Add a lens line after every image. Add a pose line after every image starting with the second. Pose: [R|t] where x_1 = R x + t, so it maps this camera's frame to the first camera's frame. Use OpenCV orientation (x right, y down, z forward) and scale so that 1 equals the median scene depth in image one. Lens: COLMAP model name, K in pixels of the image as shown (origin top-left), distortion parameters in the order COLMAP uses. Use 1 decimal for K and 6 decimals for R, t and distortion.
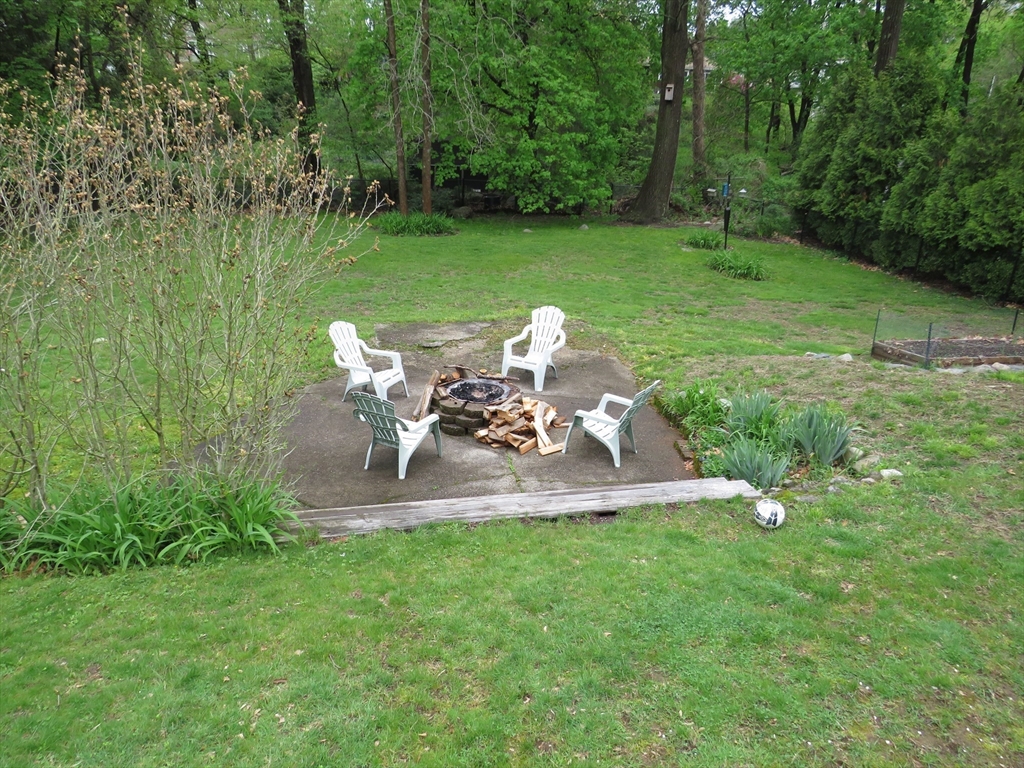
lens RADIAL K [[726.5, 0, 507.6], [0, 726.5, 385.1], [0, 0, 1]] dist [-0.052637, 0.050126]
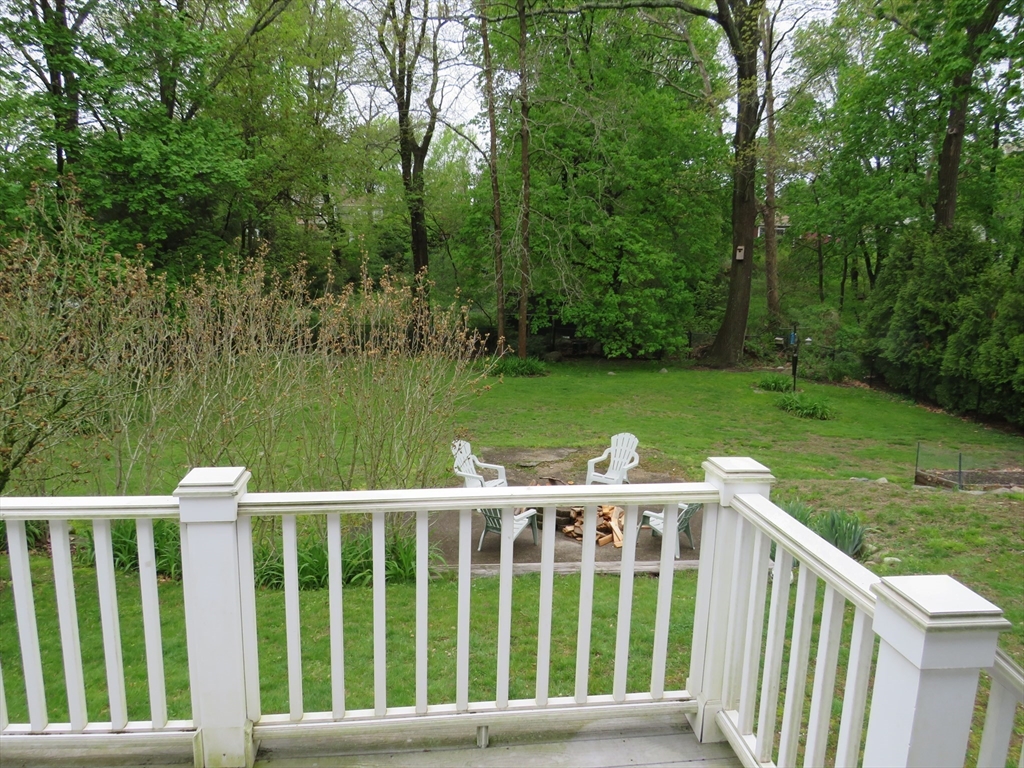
lens RADIAL K [[726.5, 0, 507.6], [0, 726.5, 385.1], [0, 0, 1]] dist [-0.052637, 0.050126]
pose [[0.992862, 0.013347, -0.118520, 0.001806], [-0.035989, 0.980927, -0.191015, 0.026794], [0.113710, 0.193917, 0.974405, -0.115931]]
